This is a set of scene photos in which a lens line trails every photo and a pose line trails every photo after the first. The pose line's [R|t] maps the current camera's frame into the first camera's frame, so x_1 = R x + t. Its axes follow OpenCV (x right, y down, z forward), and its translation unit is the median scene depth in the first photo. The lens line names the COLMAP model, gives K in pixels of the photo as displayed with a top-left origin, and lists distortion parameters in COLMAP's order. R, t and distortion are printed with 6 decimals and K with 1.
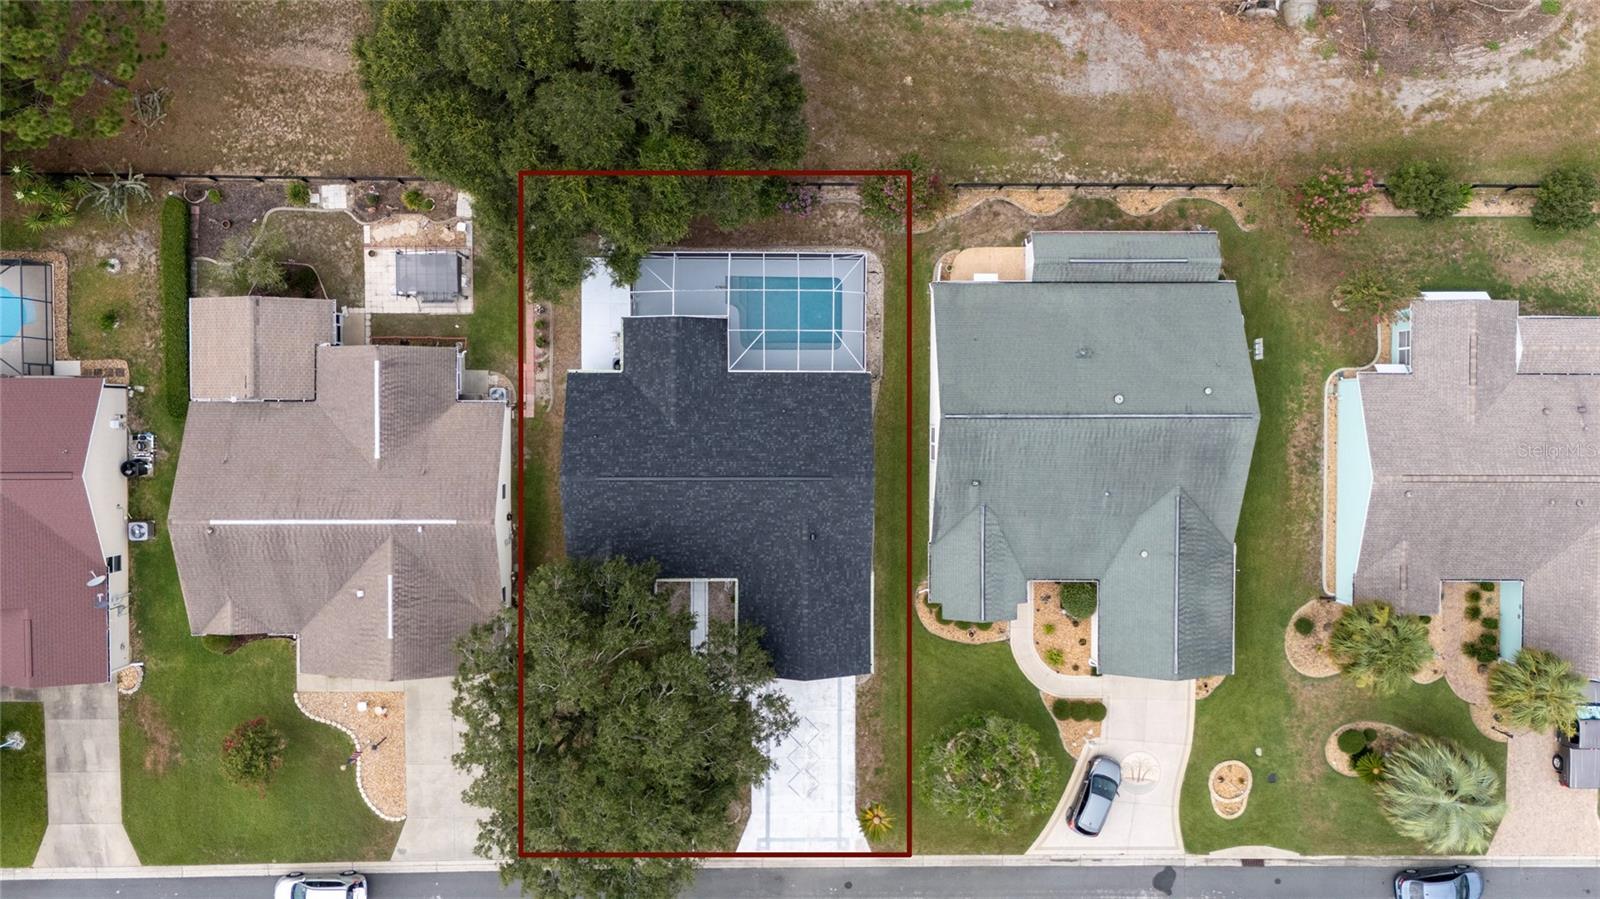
lens RADIAL K [[1149.3, 0, 800.0], [0, 1149.3, 449.5], [0, 0, 1]] dist [0.092943, -0.118874]
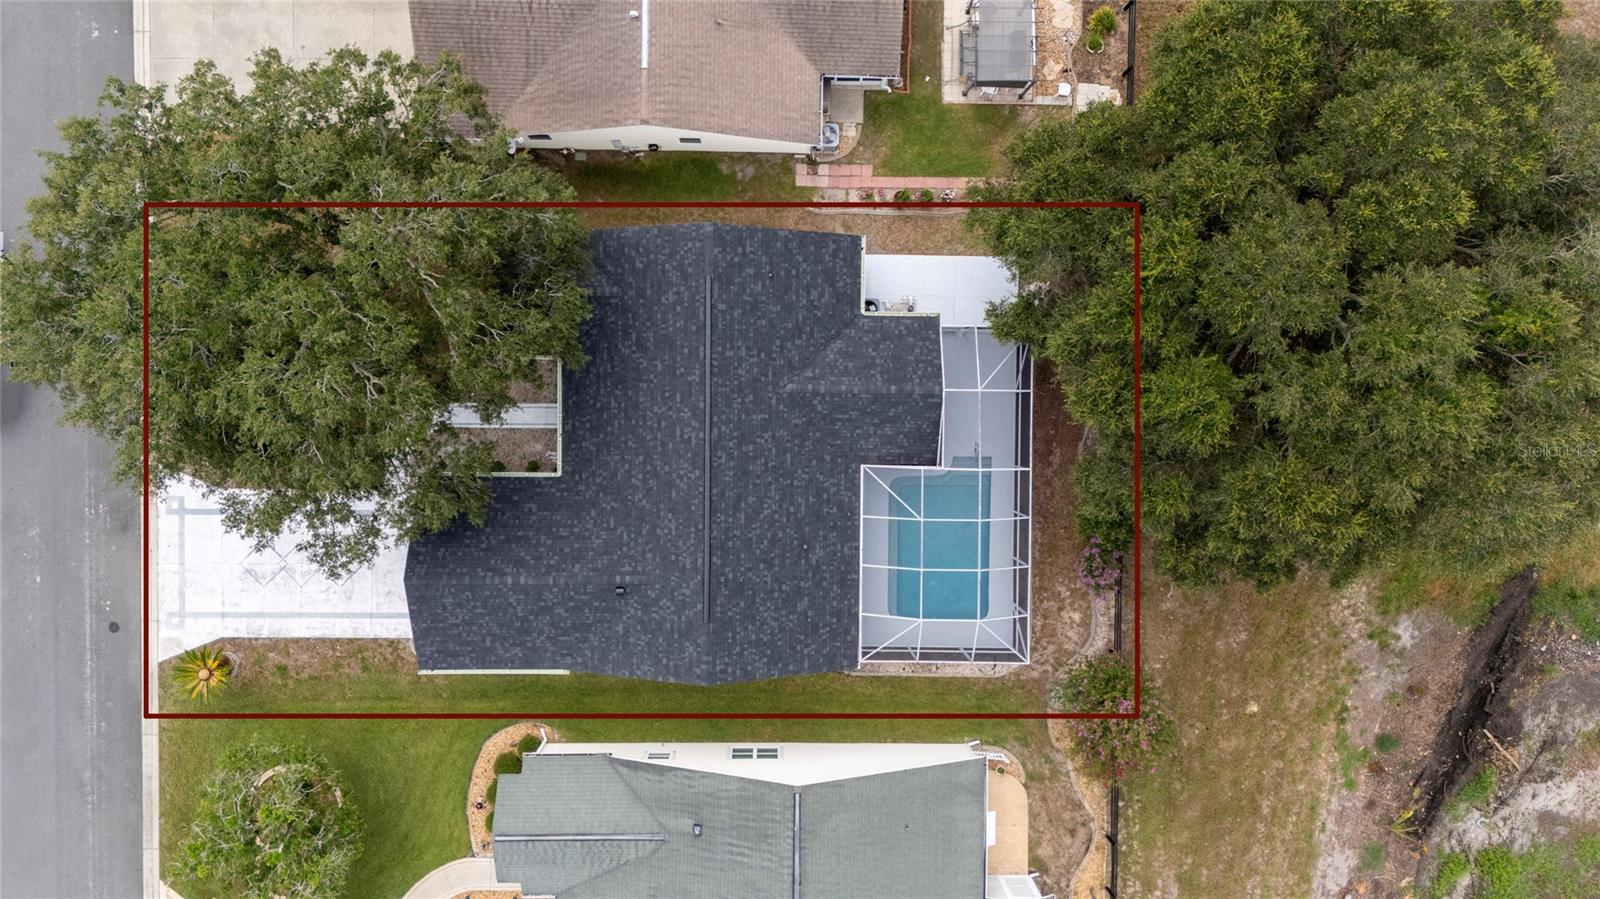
lens RADIAL K [[1149.3, 0, 800.0], [0, 1149.3, 449.5], [0, 0, 1]] dist [0.092943, -0.118874]
pose [[-0.006466, 0.999979, 0.000518, -0.070428], [-0.998463, -0.006428, -0.055050, 0.007644], [-0.055046, -0.000873, 0.998483, 0.297807]]
